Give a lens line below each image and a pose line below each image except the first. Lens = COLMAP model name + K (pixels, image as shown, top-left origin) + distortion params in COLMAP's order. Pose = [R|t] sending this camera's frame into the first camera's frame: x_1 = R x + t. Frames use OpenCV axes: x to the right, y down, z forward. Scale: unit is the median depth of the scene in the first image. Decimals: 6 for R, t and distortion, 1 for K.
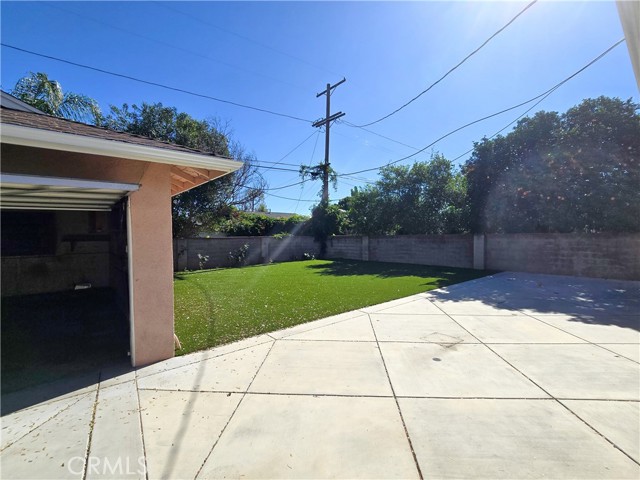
lens RADIAL K [[305.2, 0, 355.2], [0, 305.2, 234.4], [0, 0, 1]] dist [-0.003363, -0.000120]
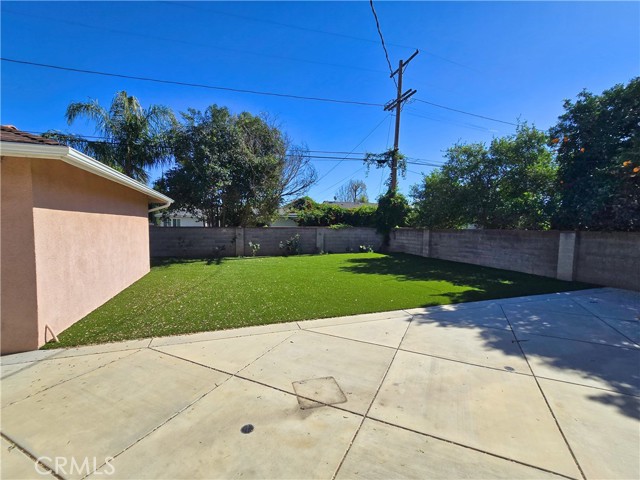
lens RADIAL K [[305.2, 0, 320.0], [0, 305.2, 239.6], [0, 0, 1]] dist [-0.003363, -0.000120]
pose [[0.919886, 0.040270, -0.390112, 0.096942], [-0.021523, 0.998399, 0.052309, -0.004157], [0.391594, -0.039722, 0.919280, 0.072821]]
